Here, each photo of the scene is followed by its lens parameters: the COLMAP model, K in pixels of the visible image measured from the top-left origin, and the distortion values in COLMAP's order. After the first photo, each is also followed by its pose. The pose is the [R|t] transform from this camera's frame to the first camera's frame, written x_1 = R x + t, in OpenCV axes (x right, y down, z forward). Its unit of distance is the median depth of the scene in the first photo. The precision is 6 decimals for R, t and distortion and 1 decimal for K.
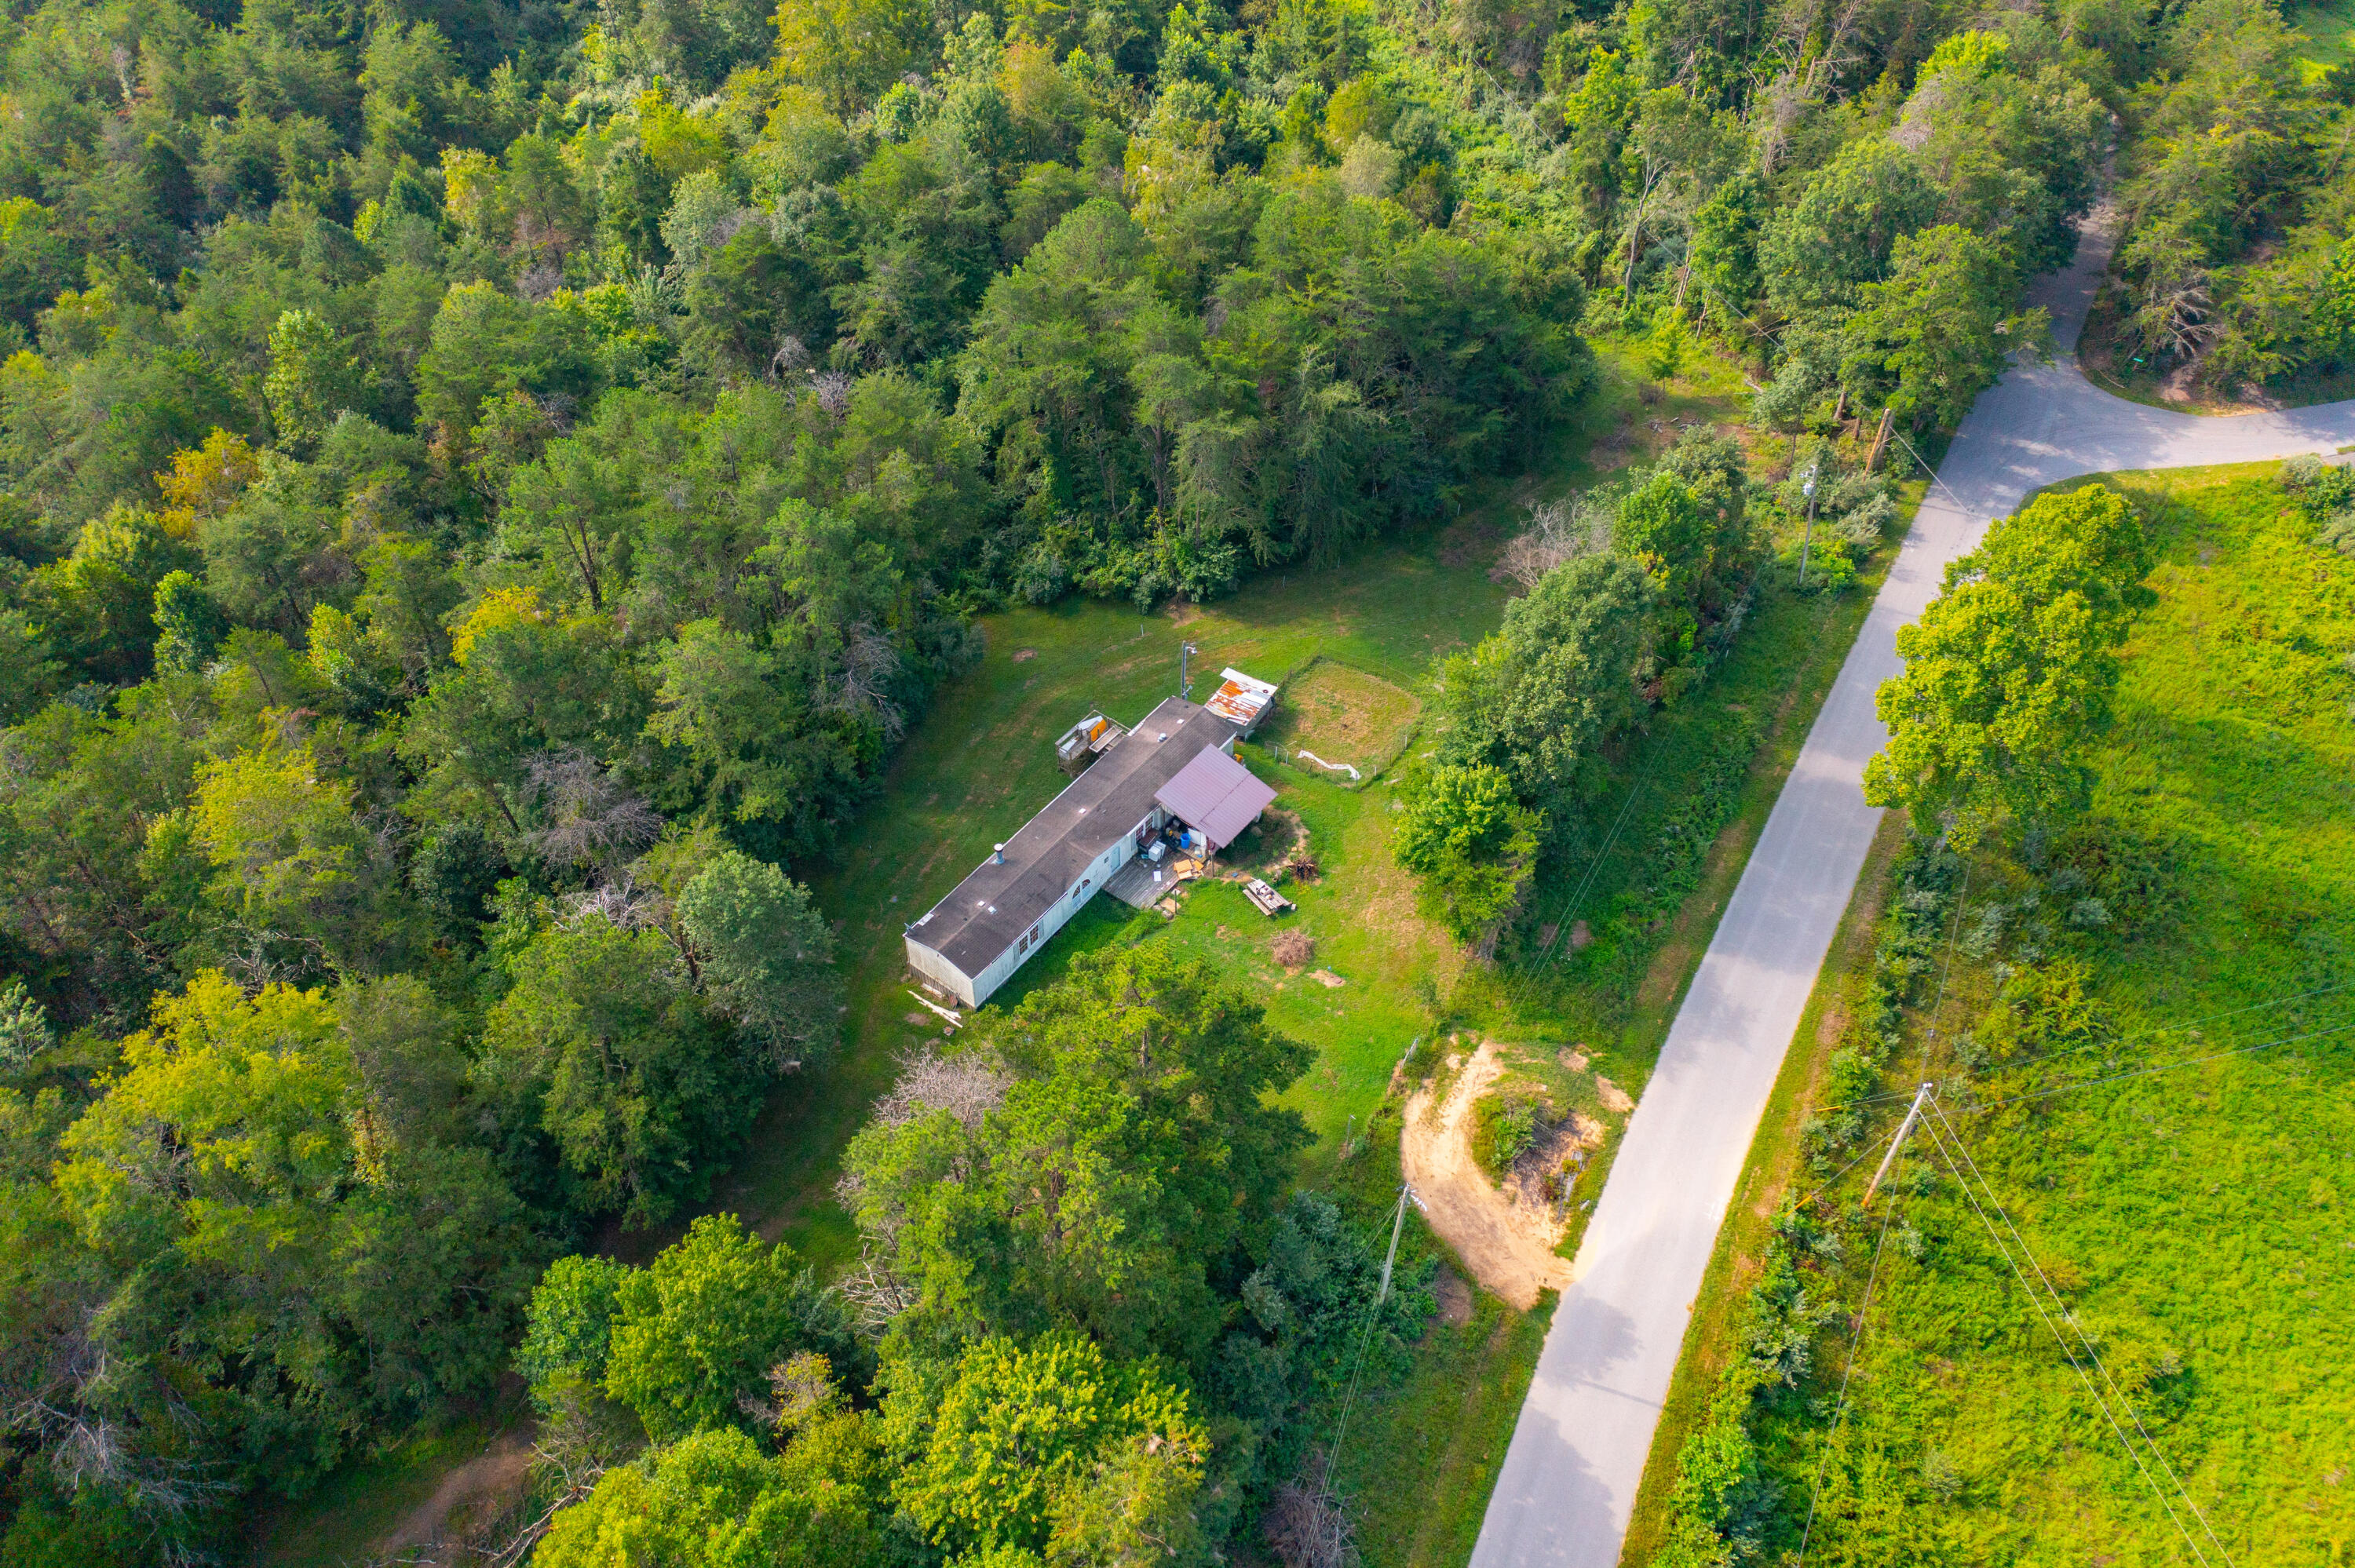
lens RADIAL K [[1850.4, 0, 1171.4], [0, 1850.4, 791.2], [0, 0, 1]] dist [-0.015842, 0.007013]
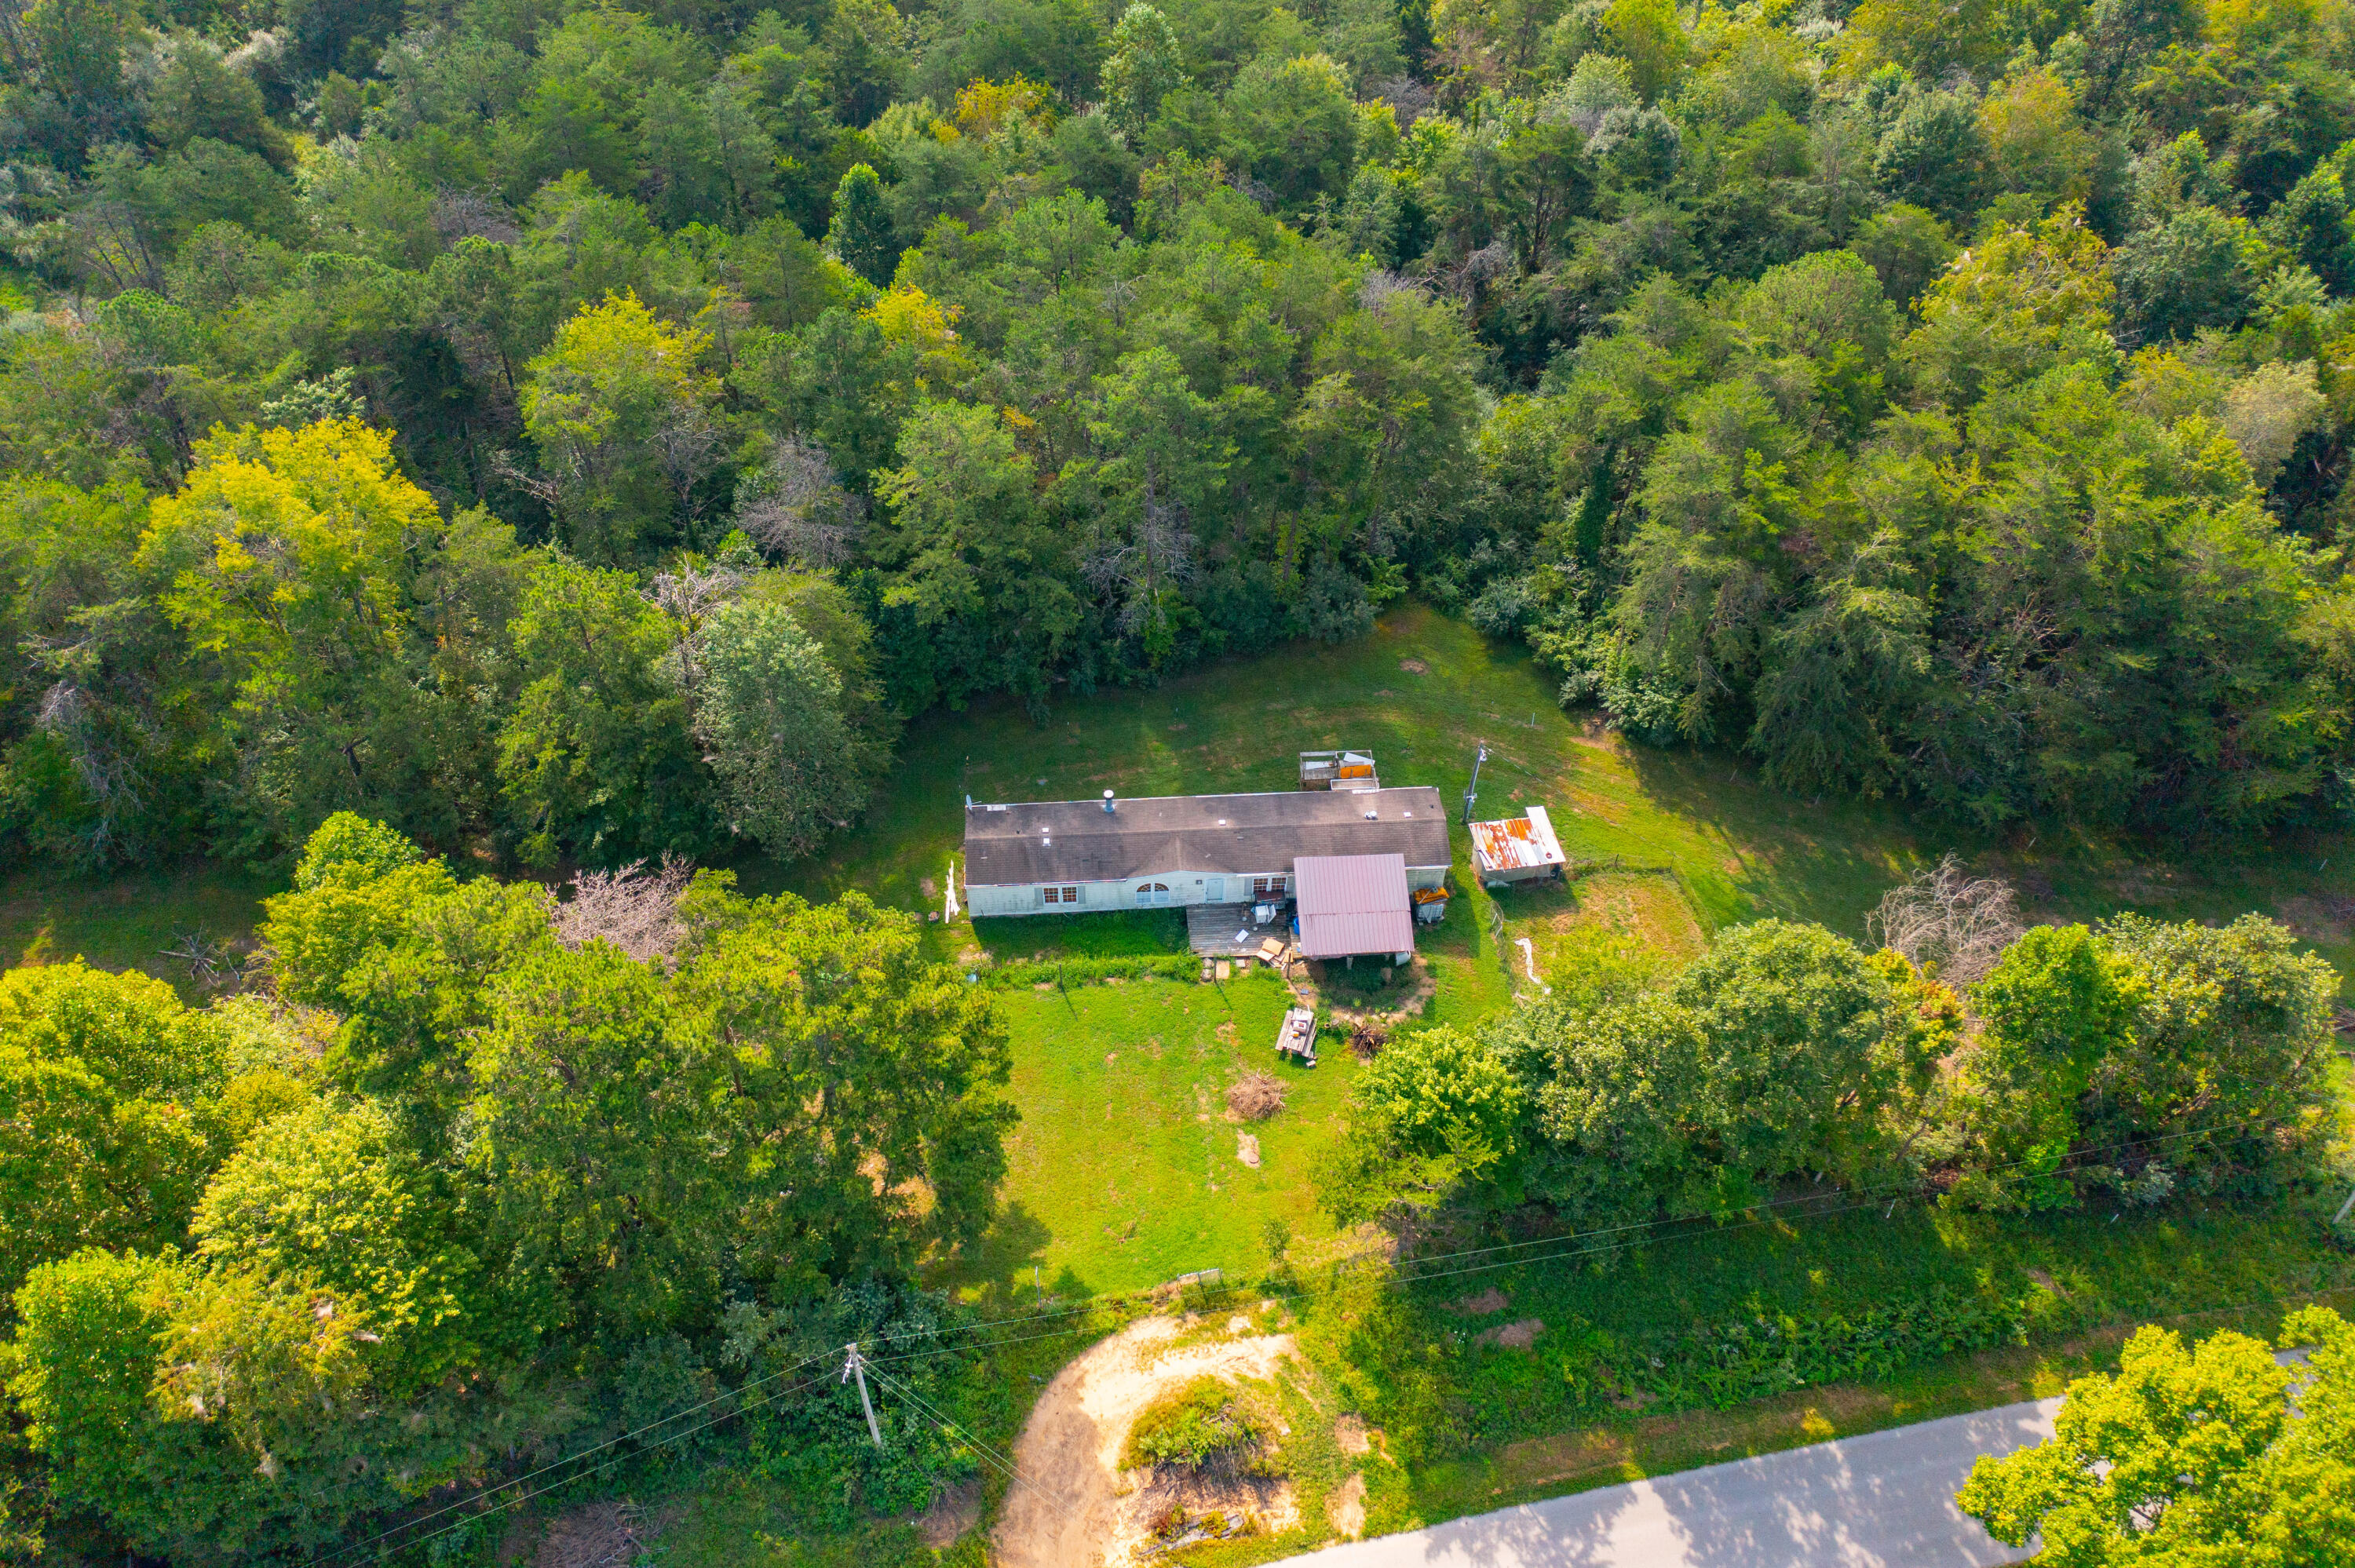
lens RADIAL K [[1850.4, 0, 1171.4], [0, 1850.4, 791.2], [0, 0, 1]] dist [-0.015842, 0.007013]
pose [[0.661352, 0.578624, -0.477292, 0.349714], [-0.554940, 0.805560, 0.207641, -0.171955], [0.504633, 0.127544, 0.853860, 0.257730]]
